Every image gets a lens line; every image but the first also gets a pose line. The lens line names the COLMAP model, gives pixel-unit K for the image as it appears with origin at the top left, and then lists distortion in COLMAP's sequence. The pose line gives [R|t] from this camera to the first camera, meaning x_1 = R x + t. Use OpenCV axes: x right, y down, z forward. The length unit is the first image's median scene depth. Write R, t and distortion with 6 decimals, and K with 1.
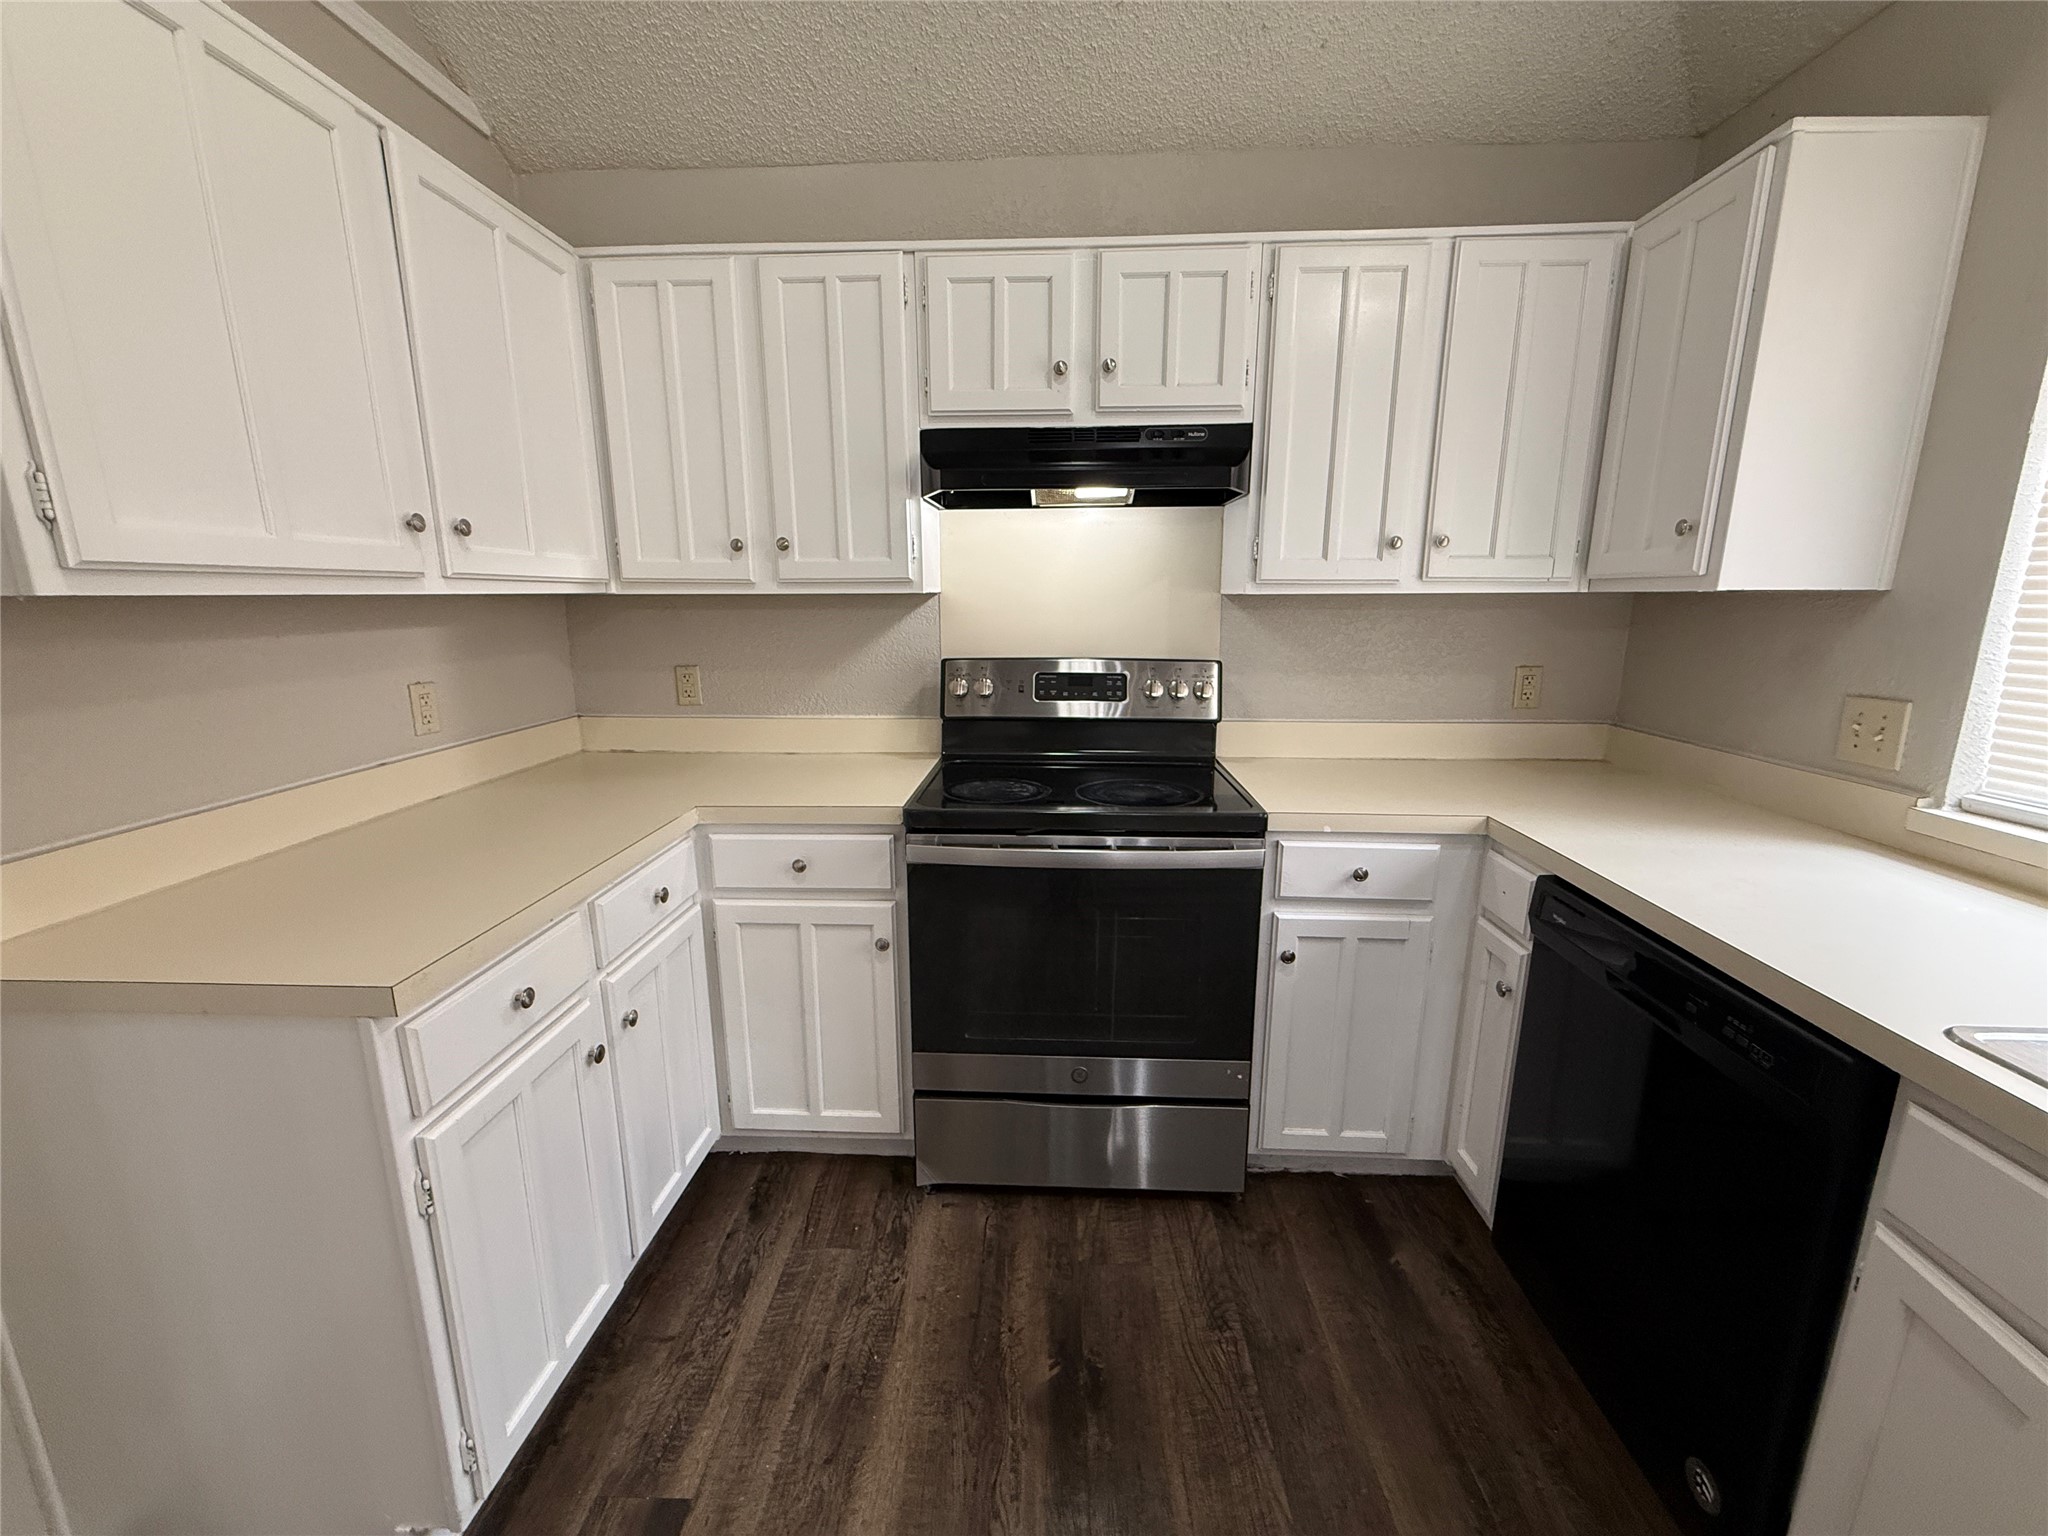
lens RADIAL K [[813.0, 0, 1020.5], [0, 813.0, 763.5], [0, 0, 1]] dist [0.000283, -0.000191]
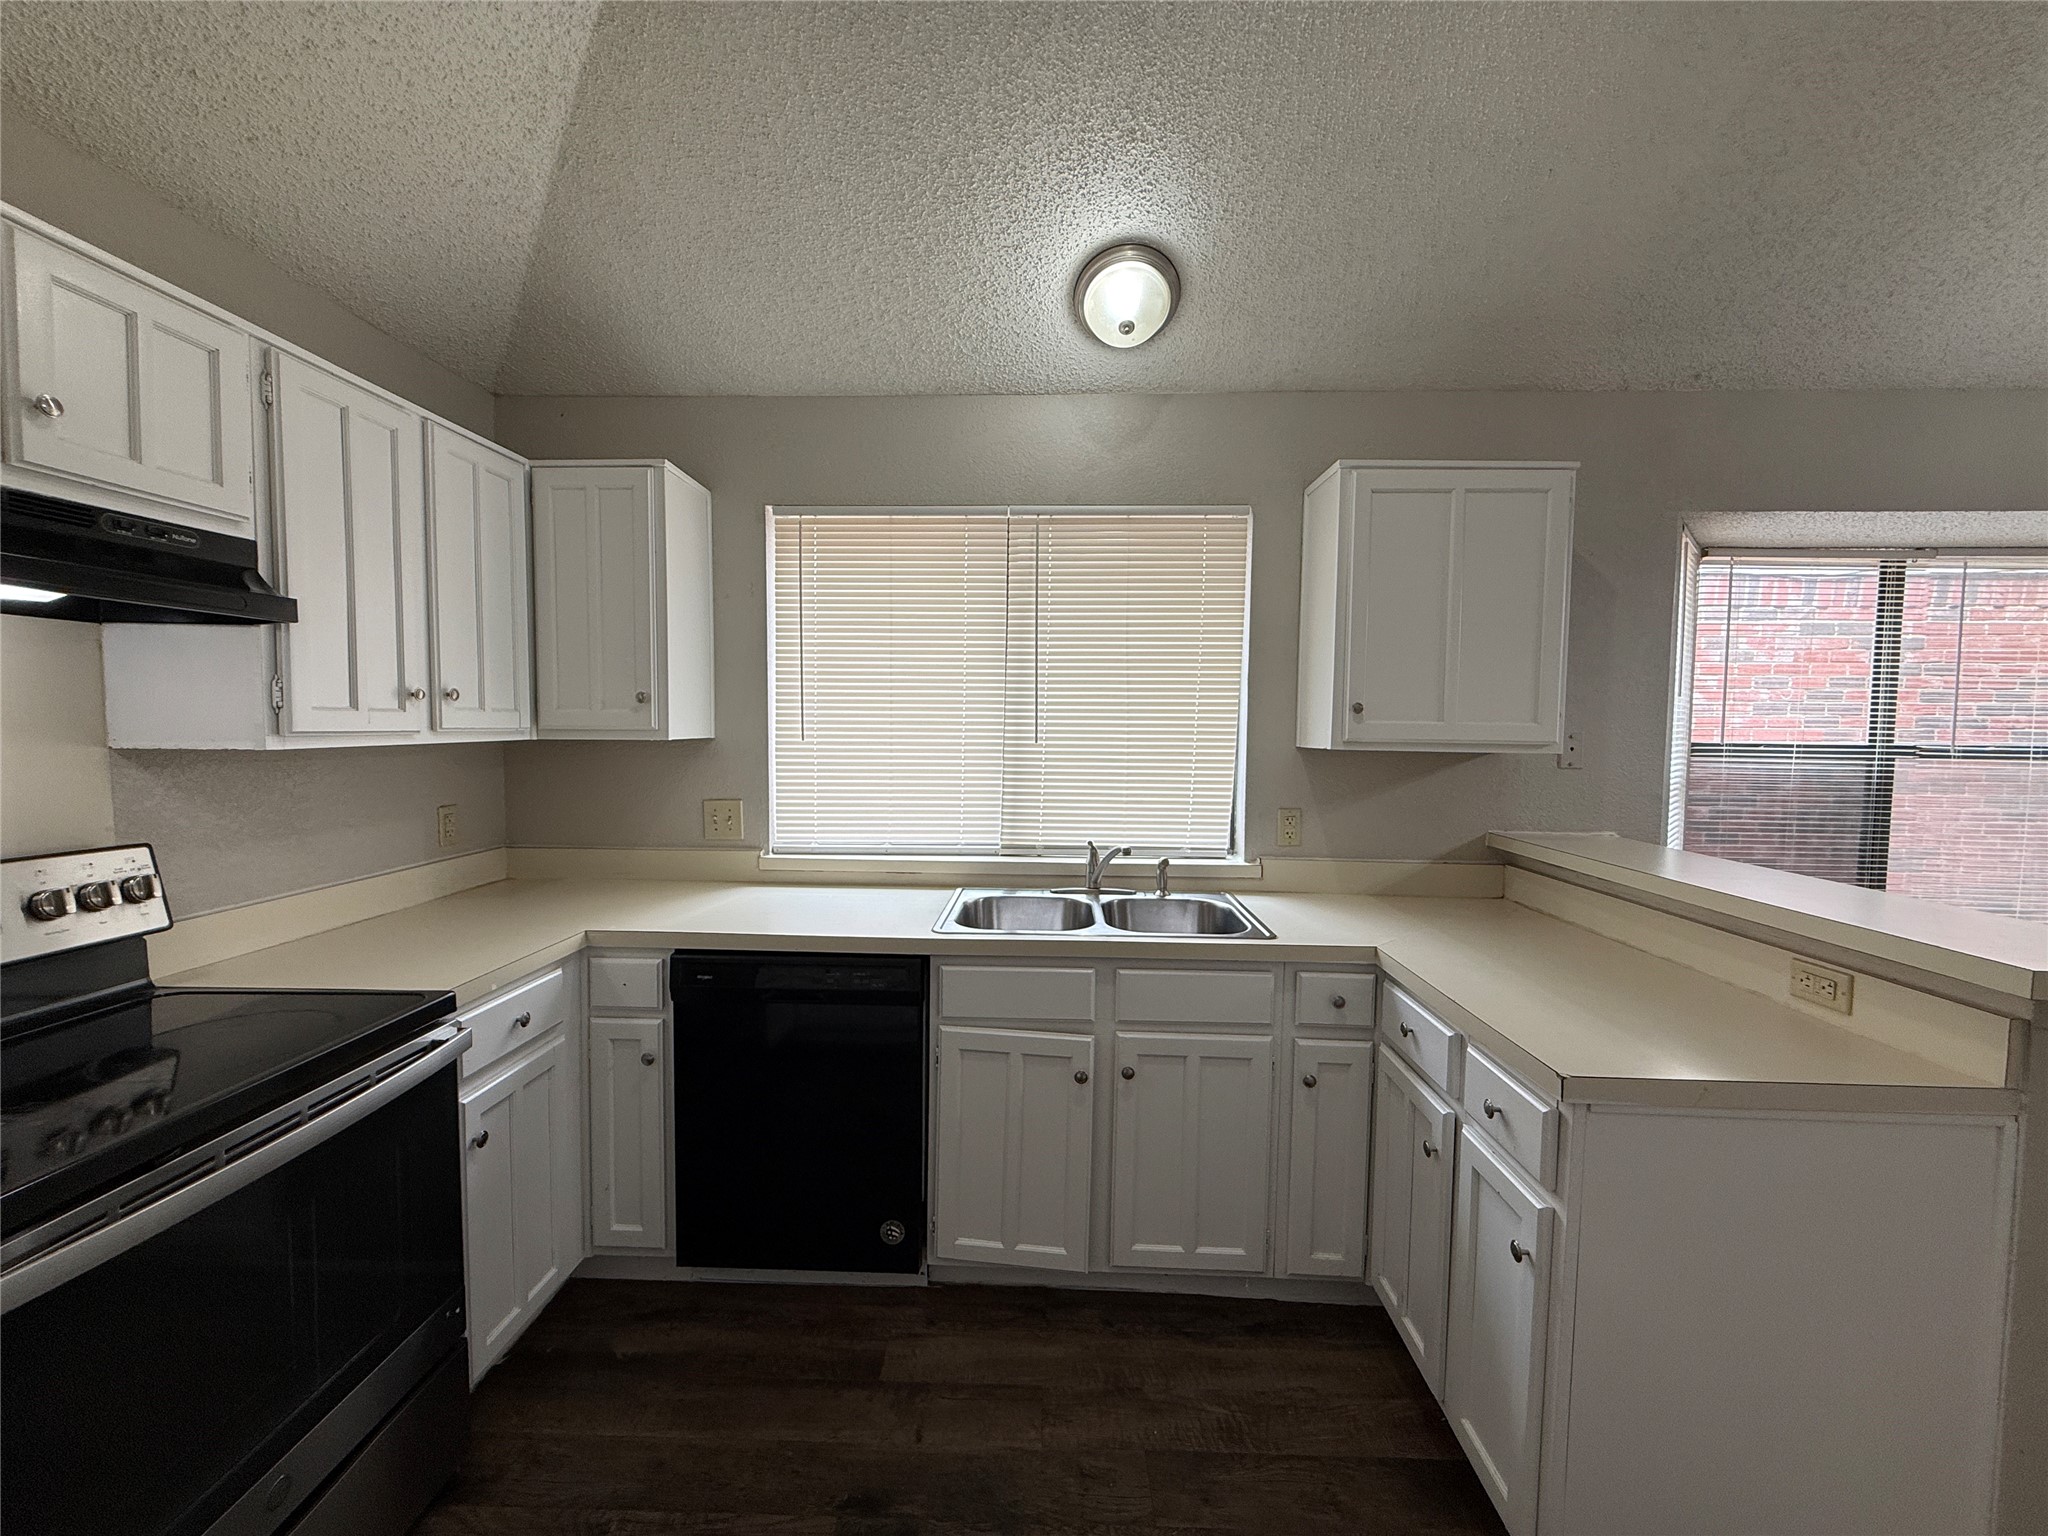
lens RADIAL K [[813.0, 0, 1024.1], [0, 813.0, 762.5], [0, 0, 1]] dist [0.000283, -0.000191]
pose [[-0.017138, -0.048611, 0.998671, -0.554781], [0.193478, 0.979778, 0.051011, -0.103033], [-0.980955, 0.194095, -0.007386, 0.315196]]
